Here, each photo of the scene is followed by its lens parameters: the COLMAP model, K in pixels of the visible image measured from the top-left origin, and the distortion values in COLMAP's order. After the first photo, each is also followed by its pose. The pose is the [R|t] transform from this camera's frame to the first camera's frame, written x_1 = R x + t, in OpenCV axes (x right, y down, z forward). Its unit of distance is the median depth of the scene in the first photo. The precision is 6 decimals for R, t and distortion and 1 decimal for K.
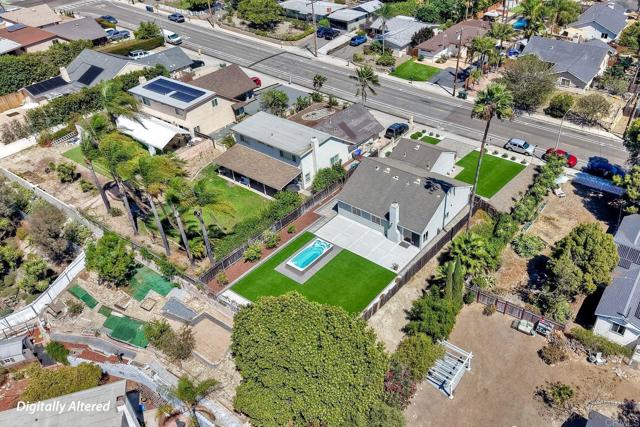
lens RADIAL K [[512.8, 0, 380.9], [0, 512.8, 212.3], [0, 0, 1]] dist [0.051966, -0.075883]
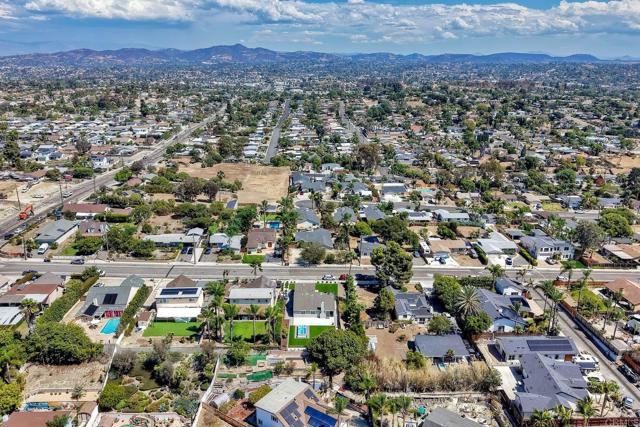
lens RADIAL K [[512.8, 0, 309.9], [0, 512.8, 196.0], [0, 0, 1]] dist [0.051966, -0.075883]
pose [[0.816337, -0.138832, 0.560642, -1.054857], [0.334191, 0.905228, -0.262446, 0.119300], [-0.471073, 0.401606, 0.785368, -0.940605]]
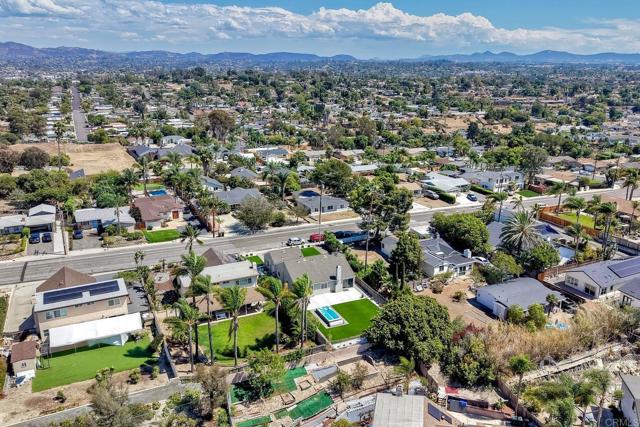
lens RADIAL K [[512.8, 0, 323.2], [0, 512.8, 195.4], [0, 0, 1]] dist [0.051966, -0.075883]
pose [[0.495211, -0.208782, 0.843313, -0.998391], [0.504639, 0.859273, -0.083601, -0.073205], [-0.707181, 0.466969, 0.530881, 0.021549]]
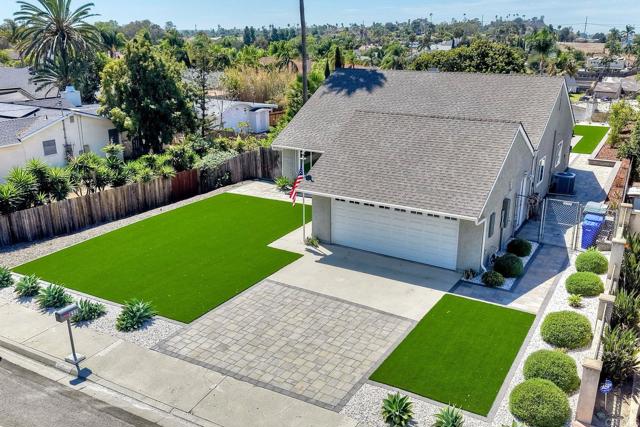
lens RADIAL K [[567.2, 0, 321.2], [0, 567.2, 213.8], [0, 0, 1]] dist [0.038768, -0.021635]
pose [[-0.996702, 0.036207, -0.072624, 0.146133], [-0.037892, 0.583738, 0.811058, -0.312252], [0.071760, 0.811134, -0.580441, 1.082799]]
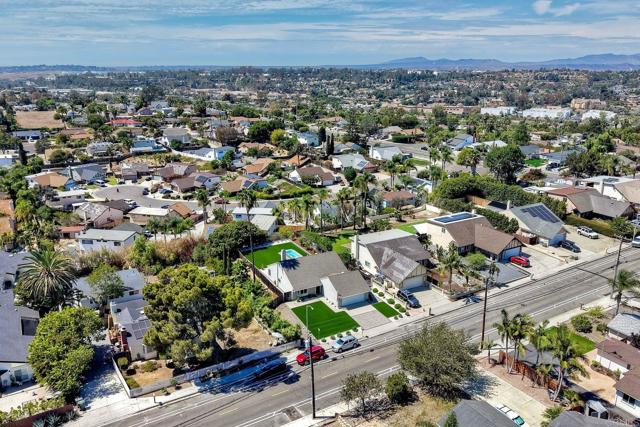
lens RADIAL K [[512.8, 0, 320.5], [0, 512.8, 212.1], [0, 0, 1]] dist [0.051966, -0.075883]
pose [[-0.424971, 0.266379, -0.865125, 1.090660], [-0.540689, 0.691800, 0.478611, -0.760147], [0.725986, 0.671159, -0.149967, 0.931985]]
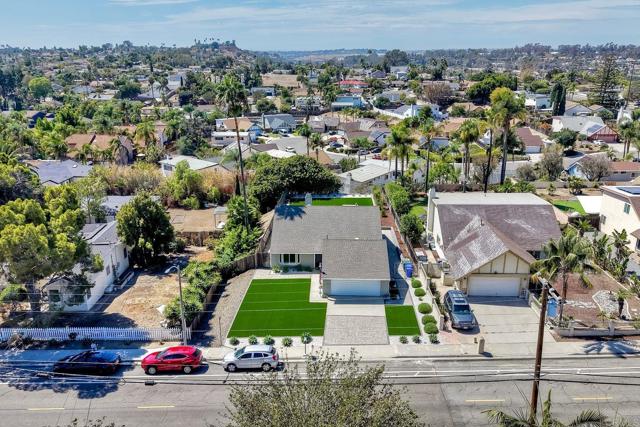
lens RADIAL K [[512.8, 0, 317.9], [0, 512.8, 220.3], [0, 0, 1]] dist [0.051966, -0.075883]
pose [[-0.827430, 0.195842, -0.526313, 0.456619], [-0.322361, 0.601780, 0.730715, -0.605537], [0.459830, 0.774278, -0.434799, 1.135994]]
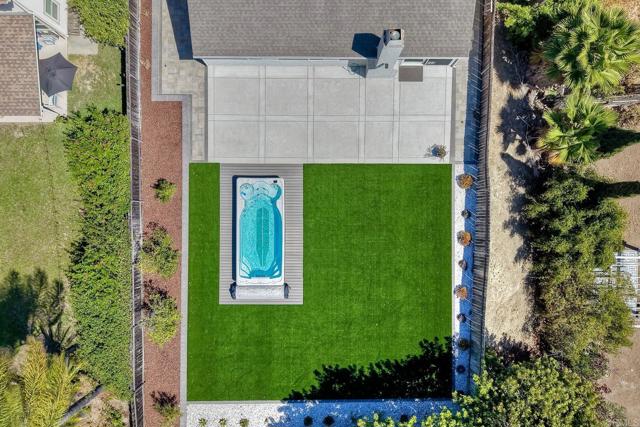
lens RADIAL K [[512.8, 0, 321.5], [0, 512.8, 212.9], [0, 0, 1]] dist [0.051966, -0.075883]
pose [[0.819003, -0.573773, 0.004190, -0.063923], [0.333898, 0.482518, 0.809746, -0.193192], [-0.466632, -0.661786, 0.586766, 0.531049]]
